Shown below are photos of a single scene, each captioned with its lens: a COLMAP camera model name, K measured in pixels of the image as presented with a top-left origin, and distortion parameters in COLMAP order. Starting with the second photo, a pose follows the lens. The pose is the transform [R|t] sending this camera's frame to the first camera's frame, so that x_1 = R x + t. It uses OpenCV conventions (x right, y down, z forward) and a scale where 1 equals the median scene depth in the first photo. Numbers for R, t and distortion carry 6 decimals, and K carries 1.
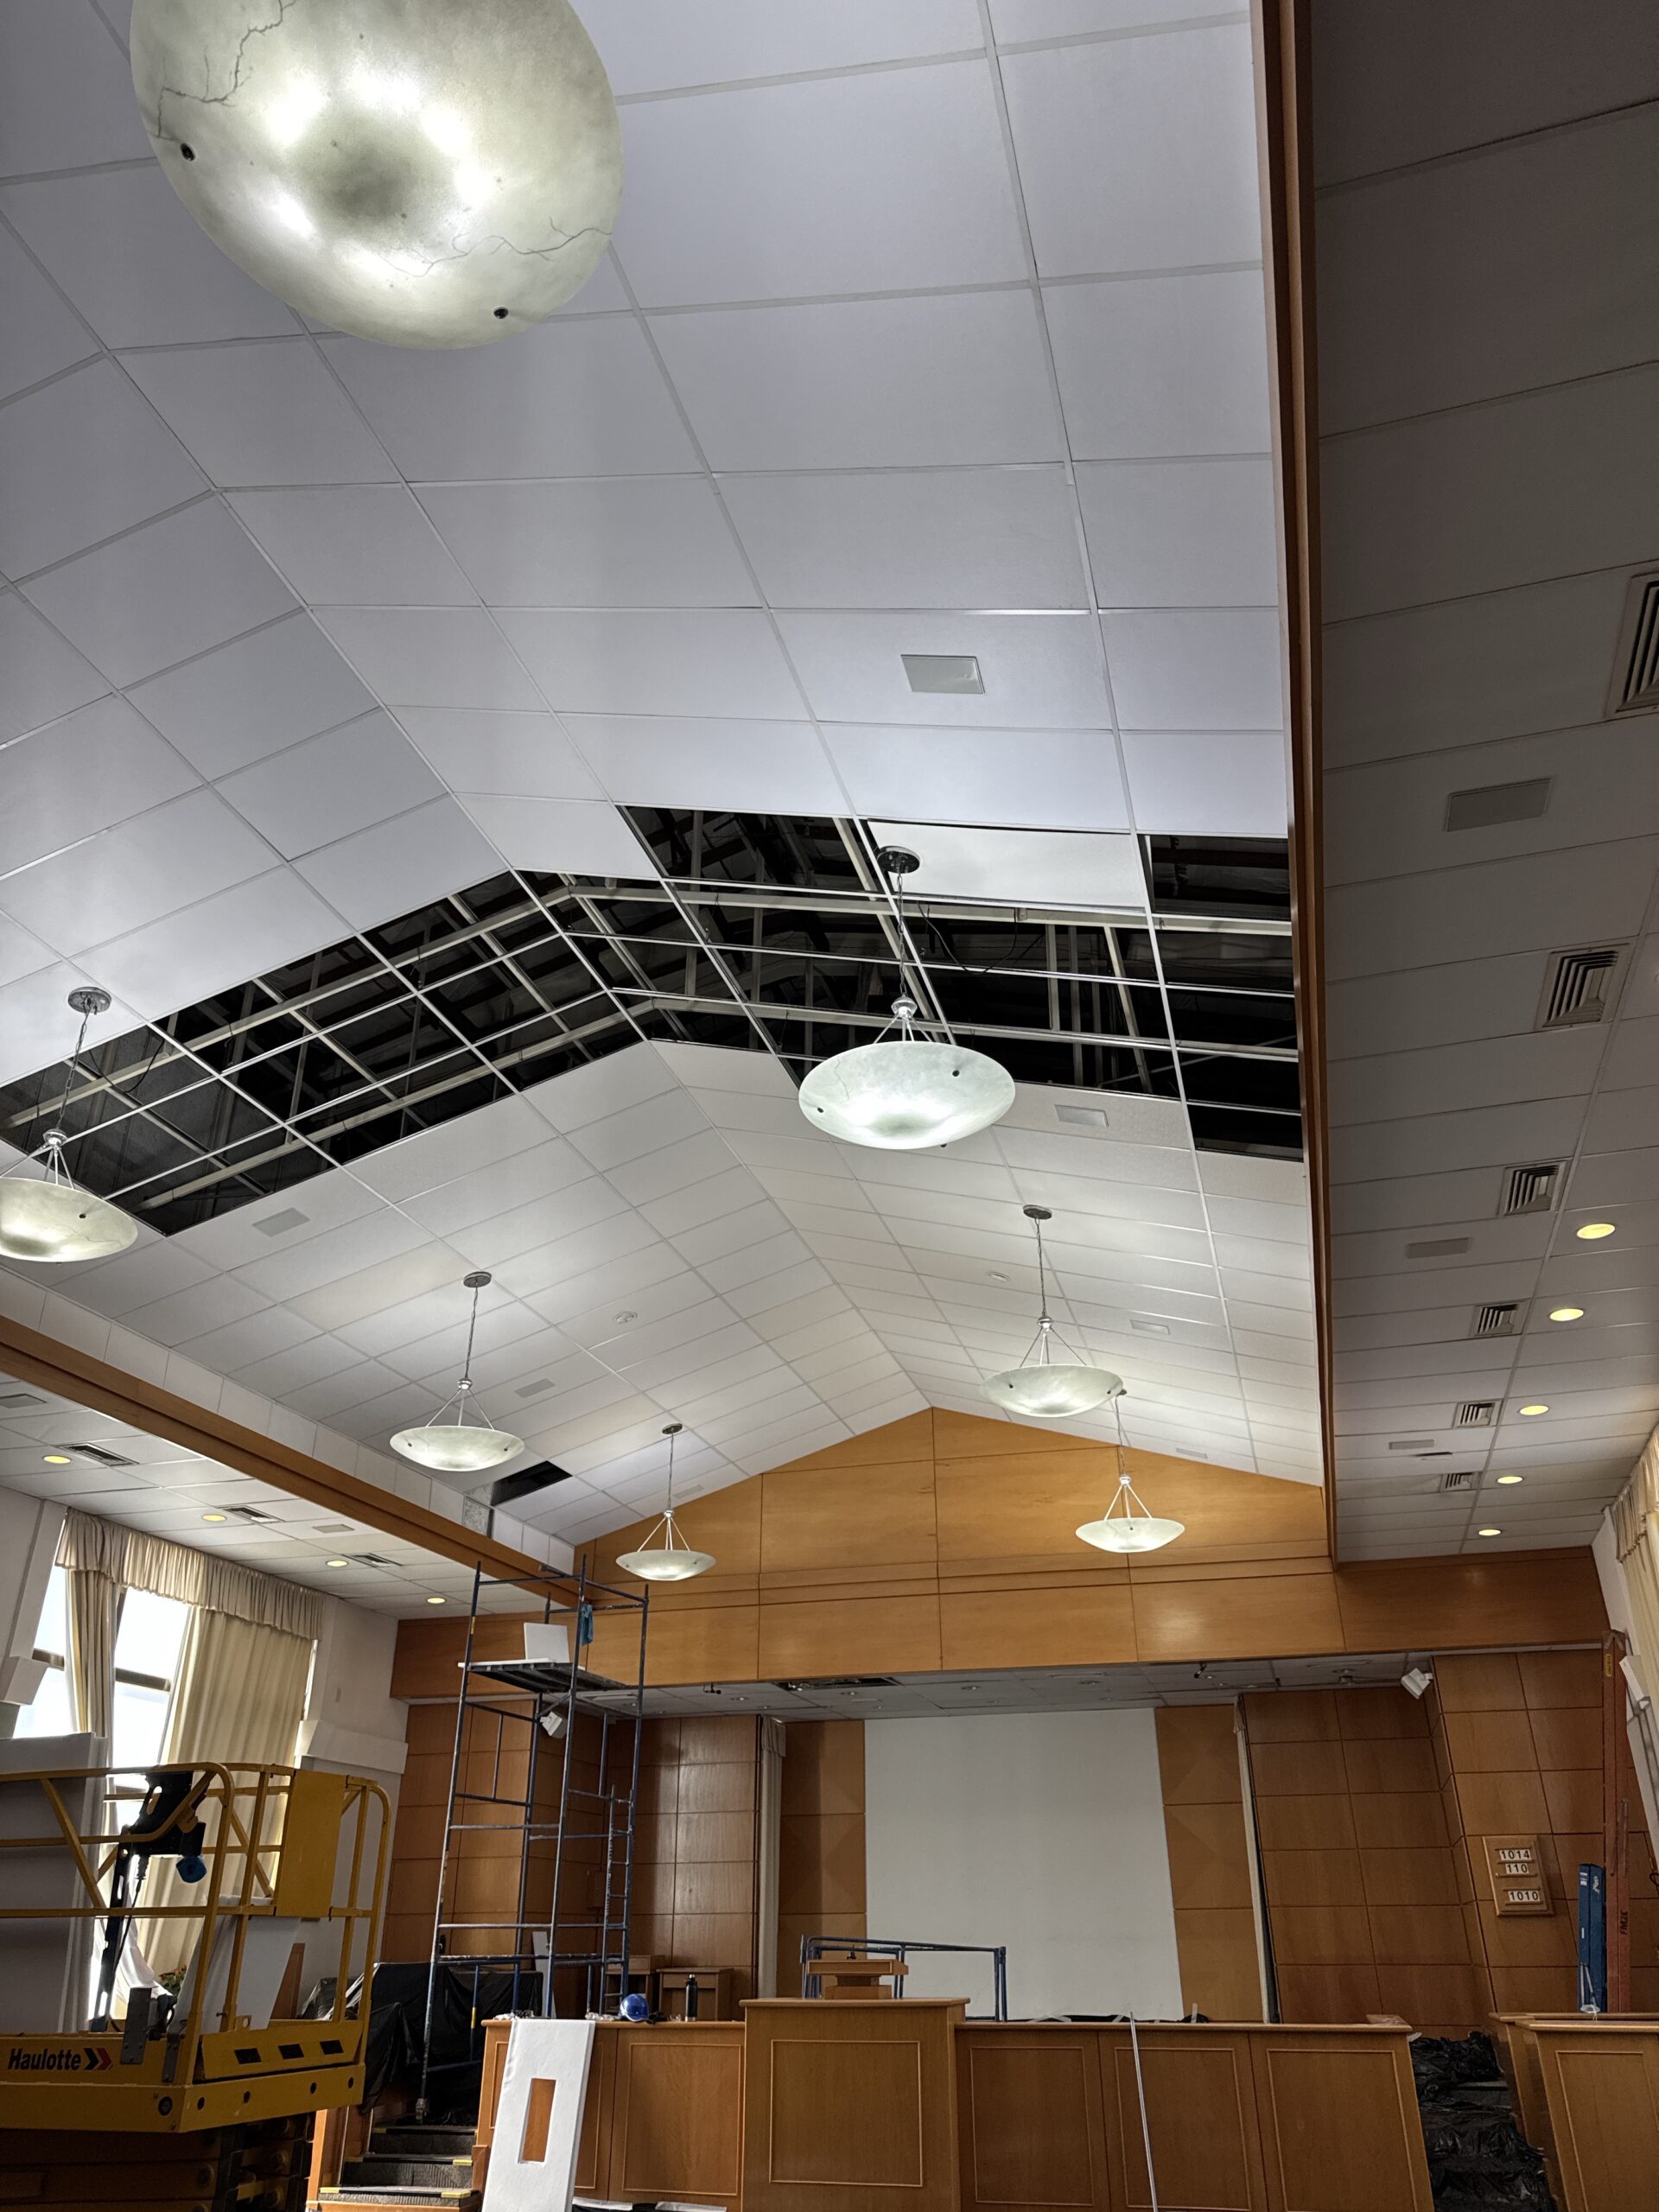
lens RADIAL K [[1573.3, 0, 838.3], [0, 1573.3, 1100.5], [0, 0, 1]] dist [0.054435, -0.065529]
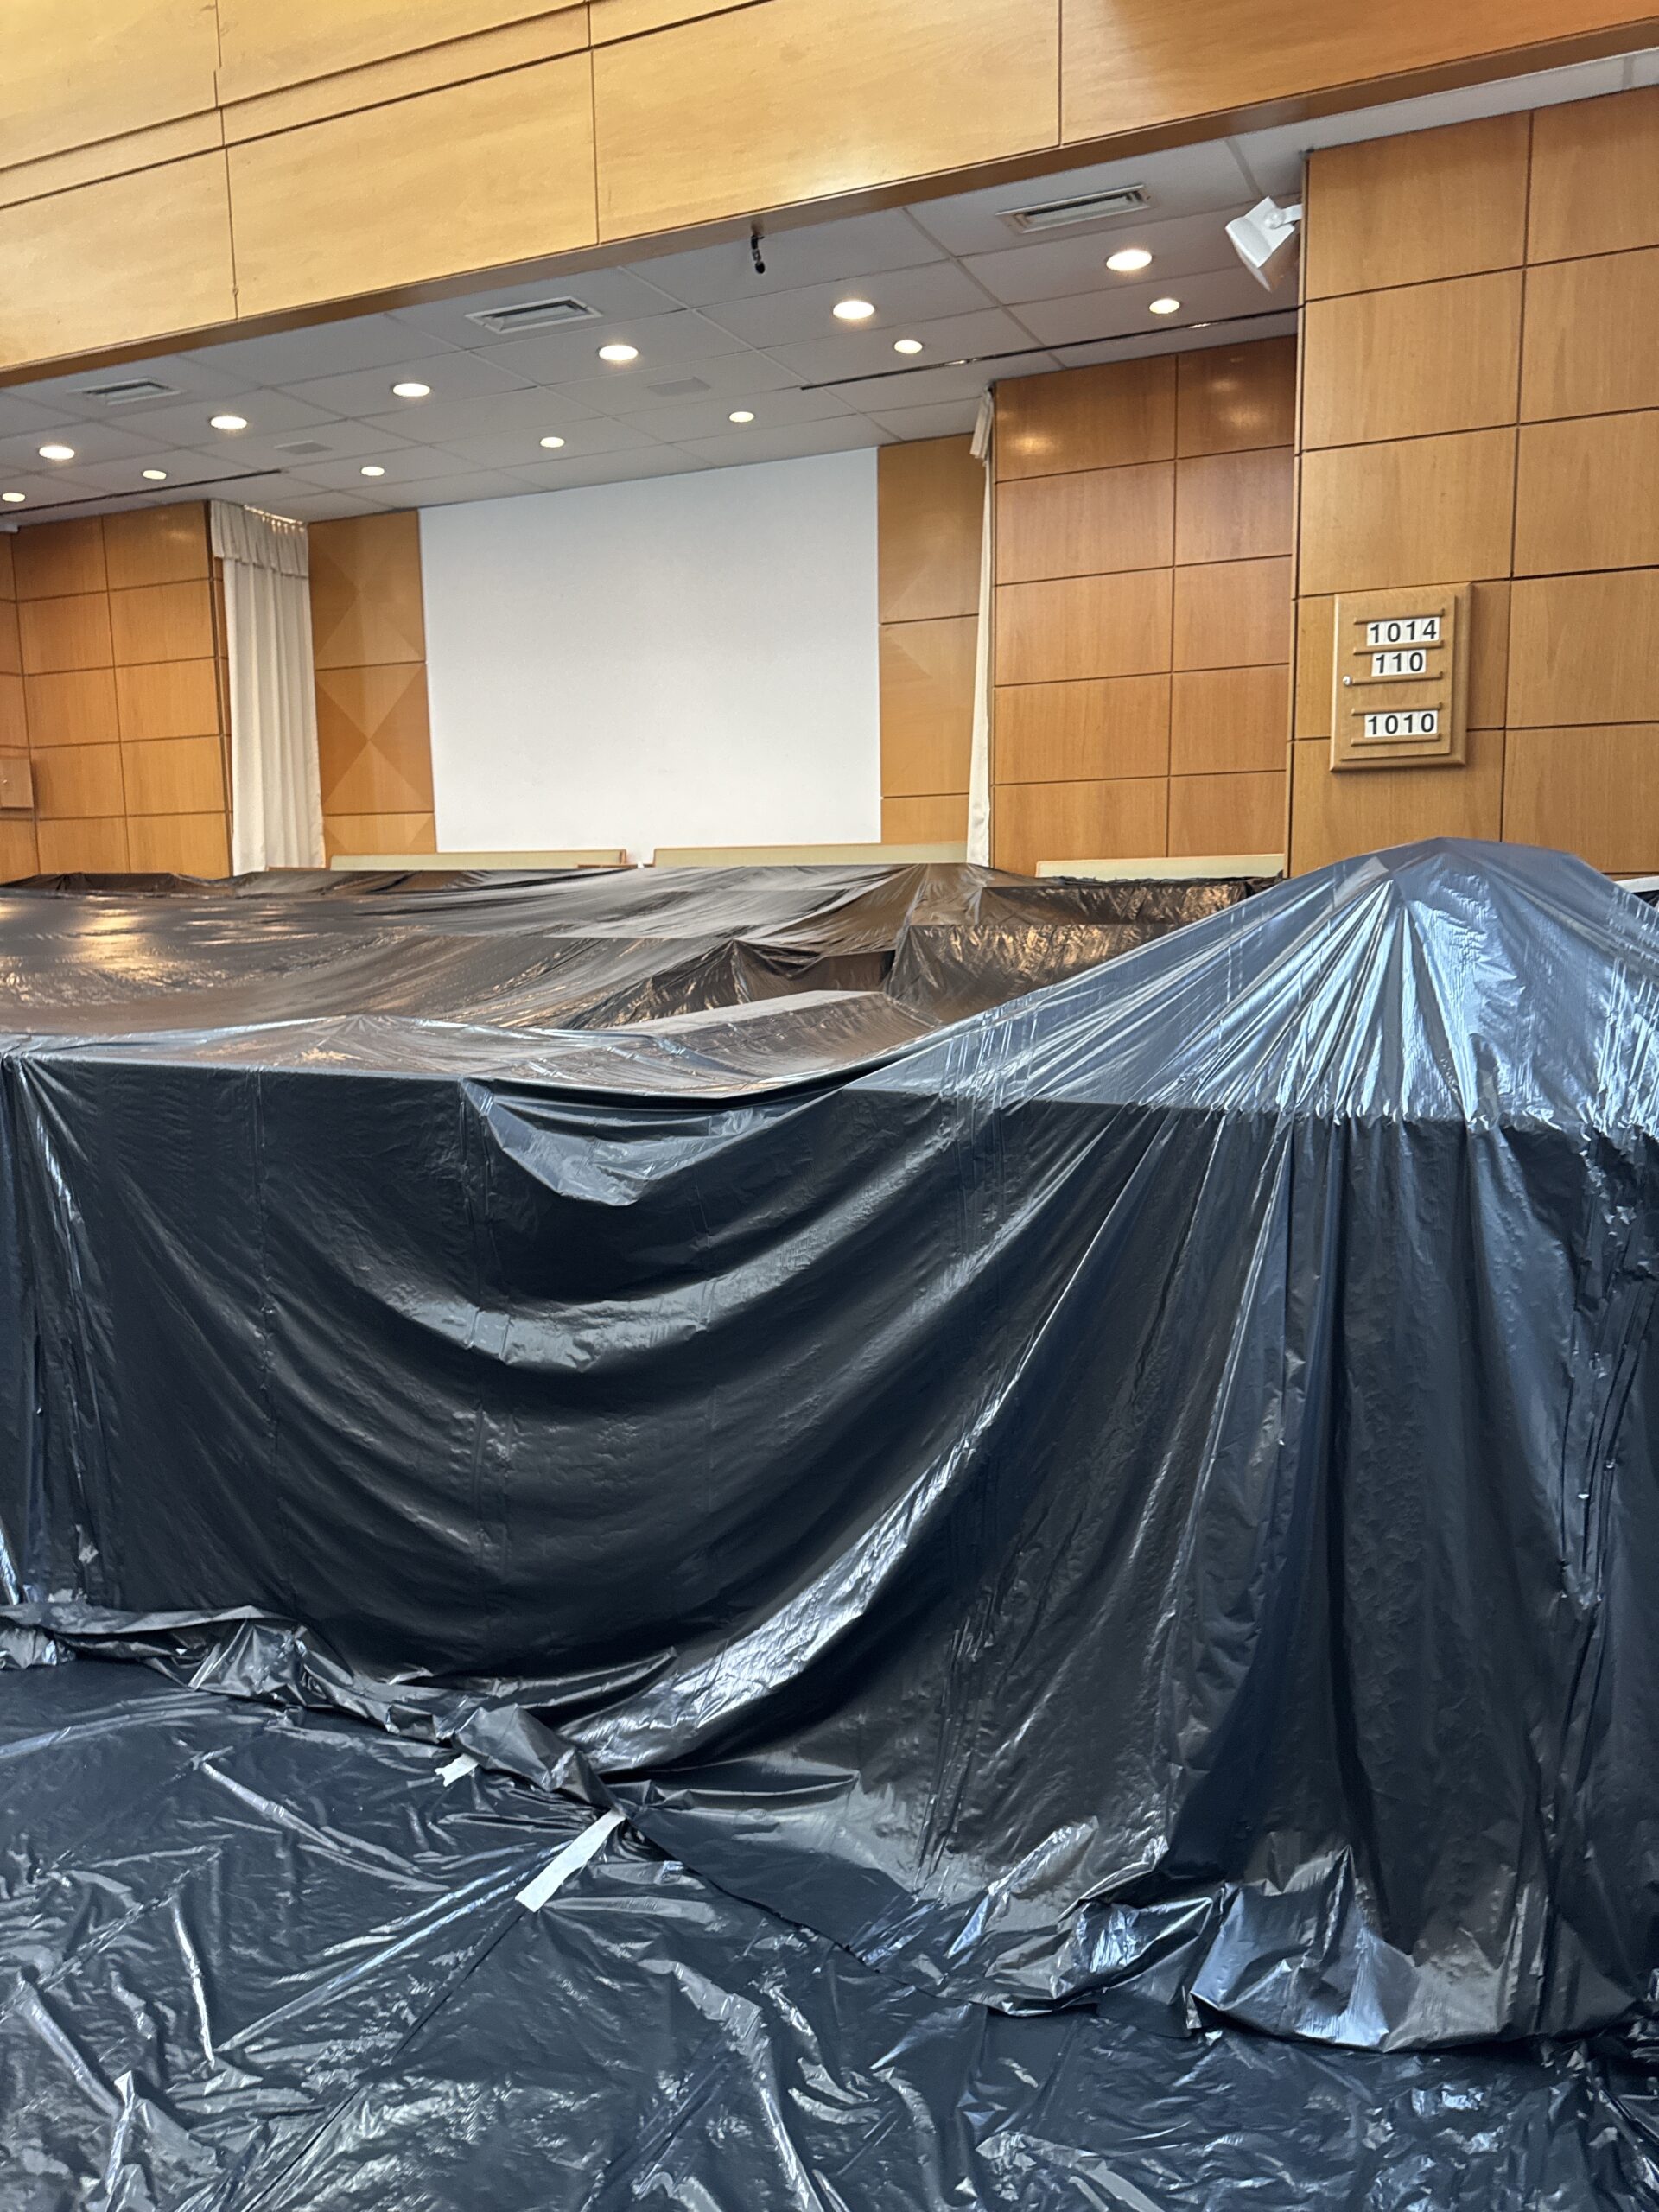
lens RADIAL K [[1573.3, 0, 830.9], [0, 1573.3, 1107.7], [0, 0, 1]] dist [0.054435, -0.065529]
pose [[0.985273, 0.020045, -0.169812, 0.336086], [0.084289, 0.807128, 0.584329, 0.306463], [0.148773, -0.590037, 0.793551, 0.553513]]
